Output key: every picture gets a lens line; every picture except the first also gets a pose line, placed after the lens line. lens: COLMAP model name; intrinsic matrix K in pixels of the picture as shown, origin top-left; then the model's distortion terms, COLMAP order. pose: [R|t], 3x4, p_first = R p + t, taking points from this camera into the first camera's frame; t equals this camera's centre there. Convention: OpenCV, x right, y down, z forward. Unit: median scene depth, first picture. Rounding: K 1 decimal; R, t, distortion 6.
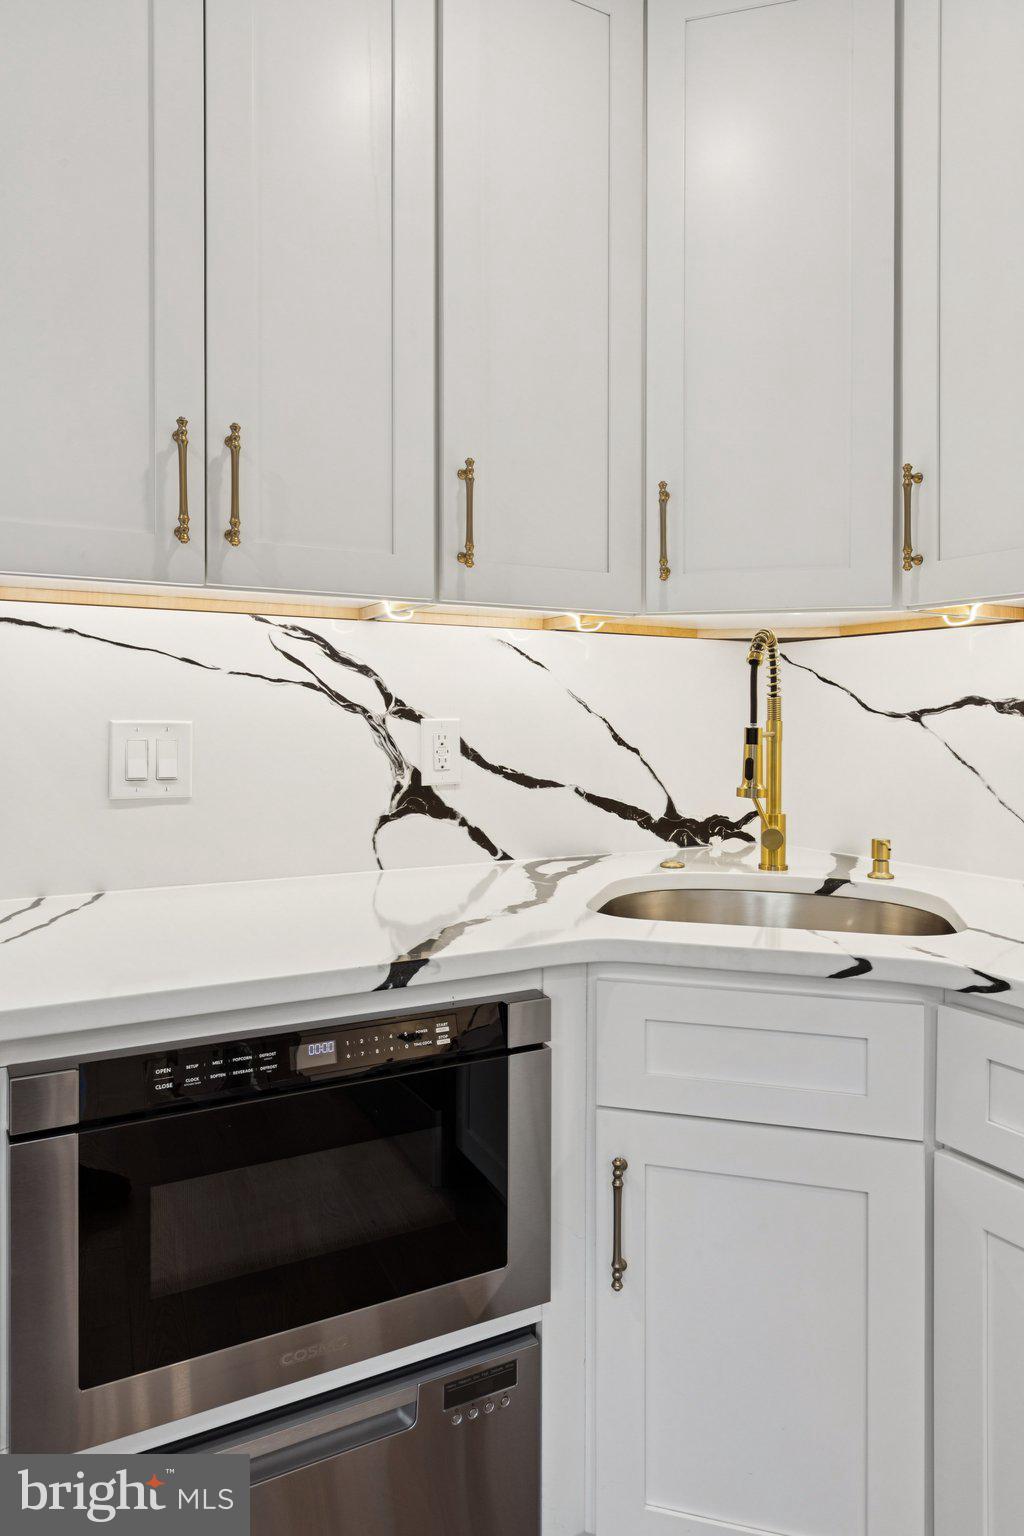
lens RADIAL K [[966.2, 0, 509.7], [0, 966.2, 732.8], [0, 0, 1]] dist [0.003876, -0.000772]
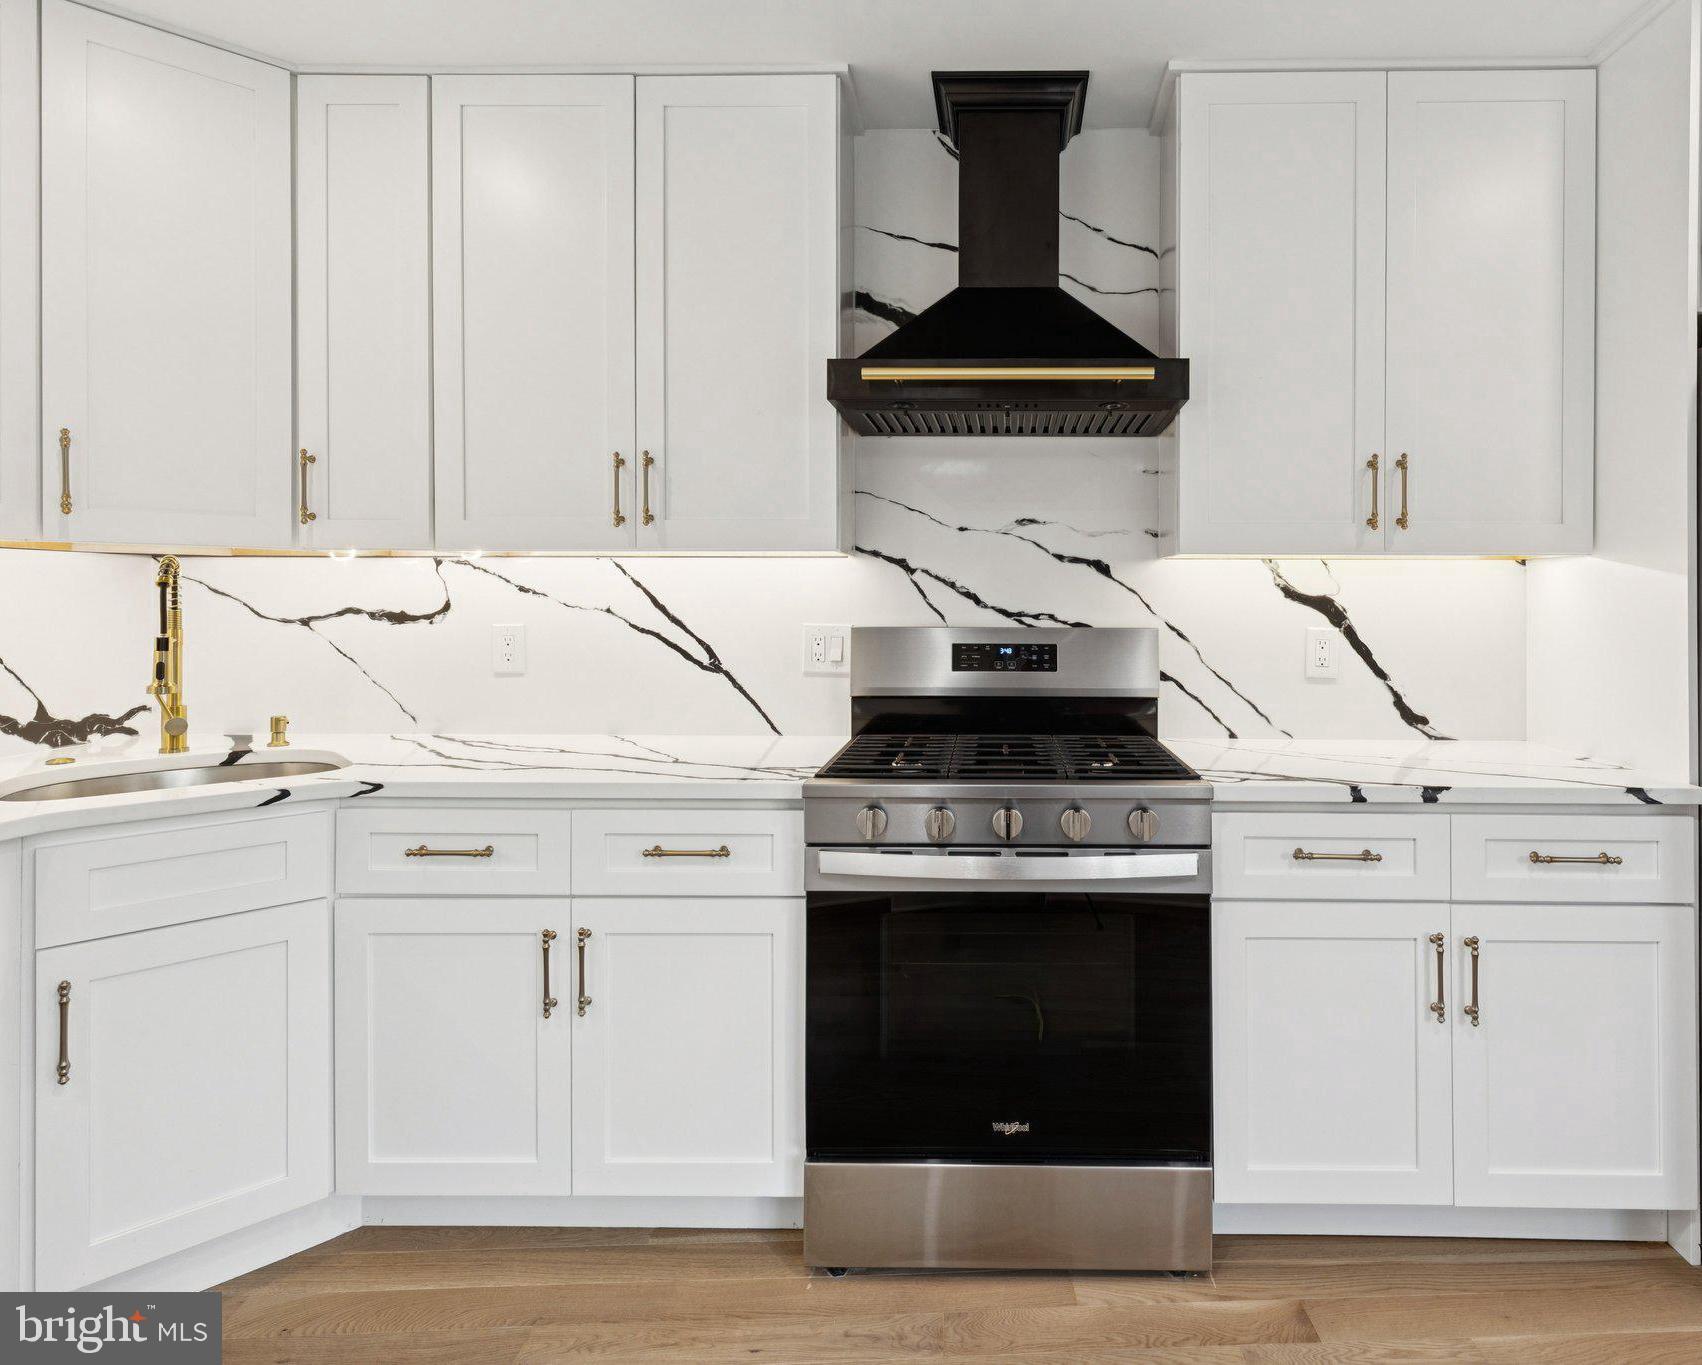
lens RADIAL K [[958.2, 0, 983.3], [0, 958.2, 596.5], [0, 0, 1]] dist [0.005017, 0.000574]
pose [[0.502304, -0.000536, 0.864691, -0.273546], [0.010803, 0.999926, -0.005656, -0.037353], [-0.864624, 0.012183, 0.502272, -0.507119]]
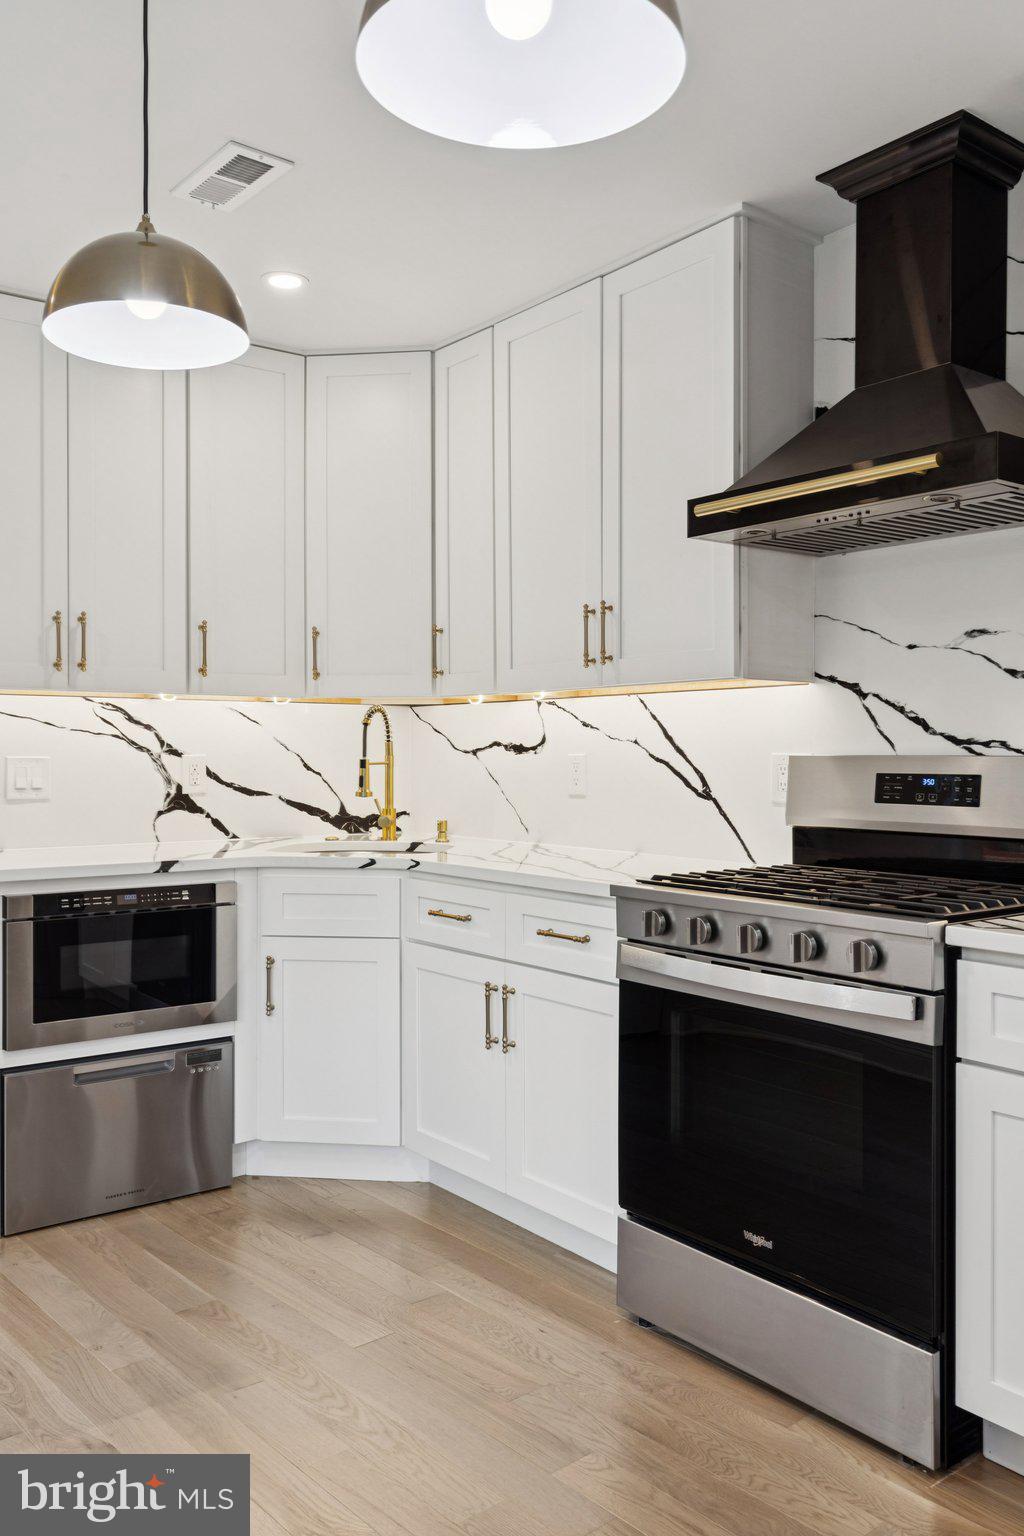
lens RADIAL K [[1234.0, 0, 511.0], [0, 1234.0, 755.4], [0, 0, 1]] dist [0.000498, -0.000945]
pose [[0.990075, -0.003666, 0.140494, 0.188275], [0.005231, 0.999928, -0.010773, 0.013698], [-0.140444, 0.011401, 0.990023, -1.319980]]
